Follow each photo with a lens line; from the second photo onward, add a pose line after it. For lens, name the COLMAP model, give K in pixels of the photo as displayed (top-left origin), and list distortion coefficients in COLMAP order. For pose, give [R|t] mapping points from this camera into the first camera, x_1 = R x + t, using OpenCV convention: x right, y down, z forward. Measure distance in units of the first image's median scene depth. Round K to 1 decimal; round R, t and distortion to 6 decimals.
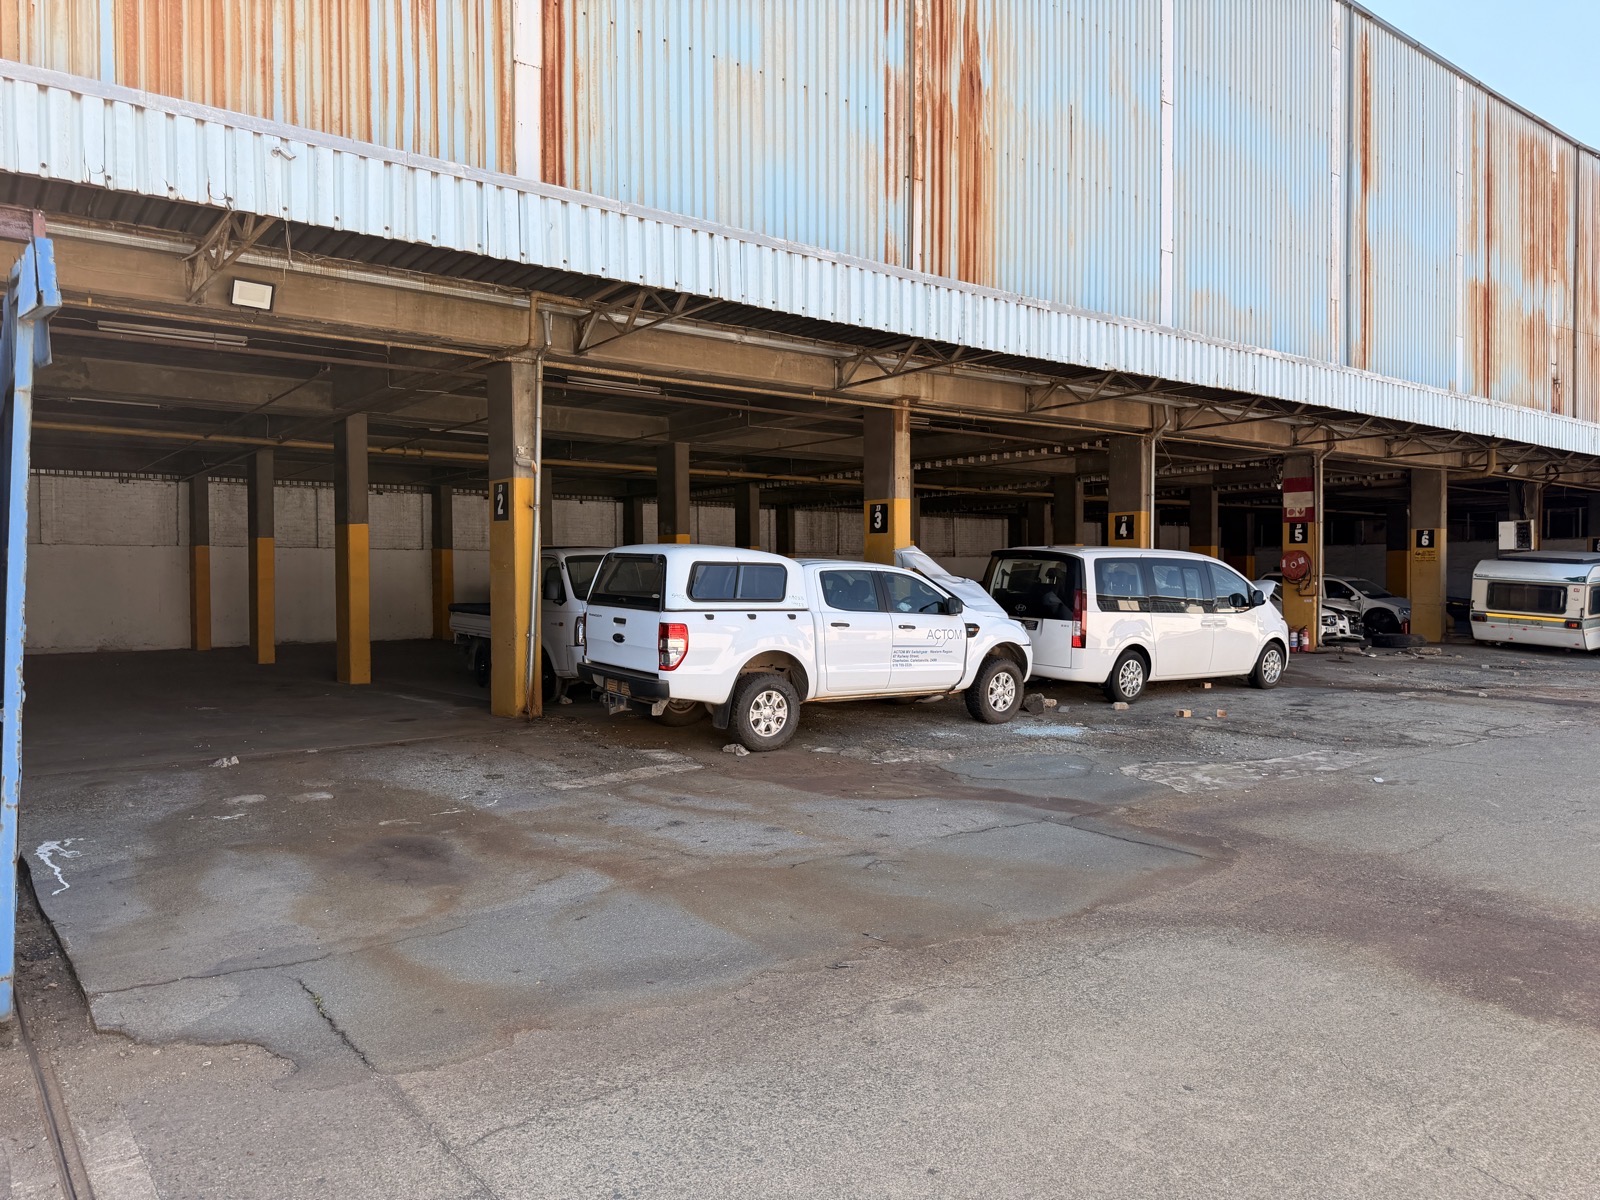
lens RADIAL K [[1285.5, 0, 800.0], [0, 1285.5, 600.0], [0, 0, 1]] dist [0.071575, -0.117962]
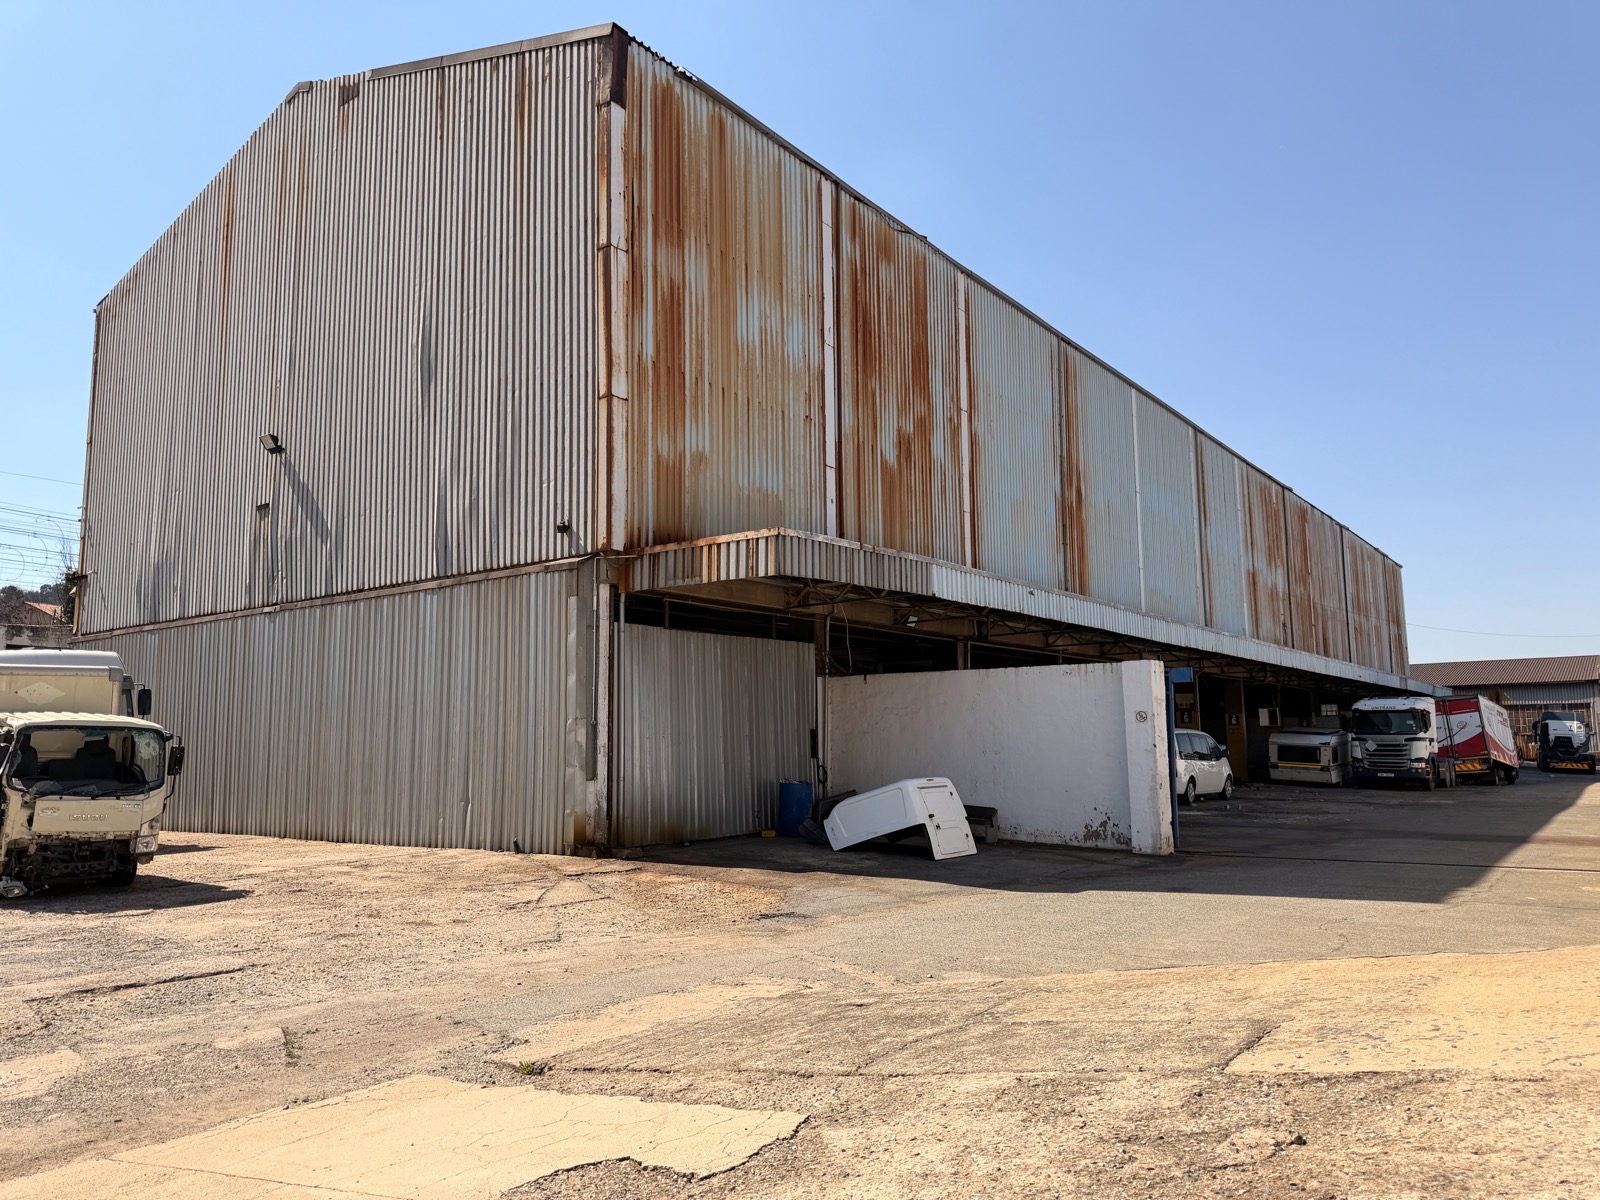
lens RADIAL K [[1132.6, 0, 800.0], [0, 1132.6, 600.0], [0, 0, 1]] dist [0.187557, -0.381477]
pose [[0.976638, 0.016940, 0.214222, -0.424148], [0.014740, 0.989259, -0.145428, 0.009308], [-0.214385, 0.145188, 0.965898, -0.380113]]
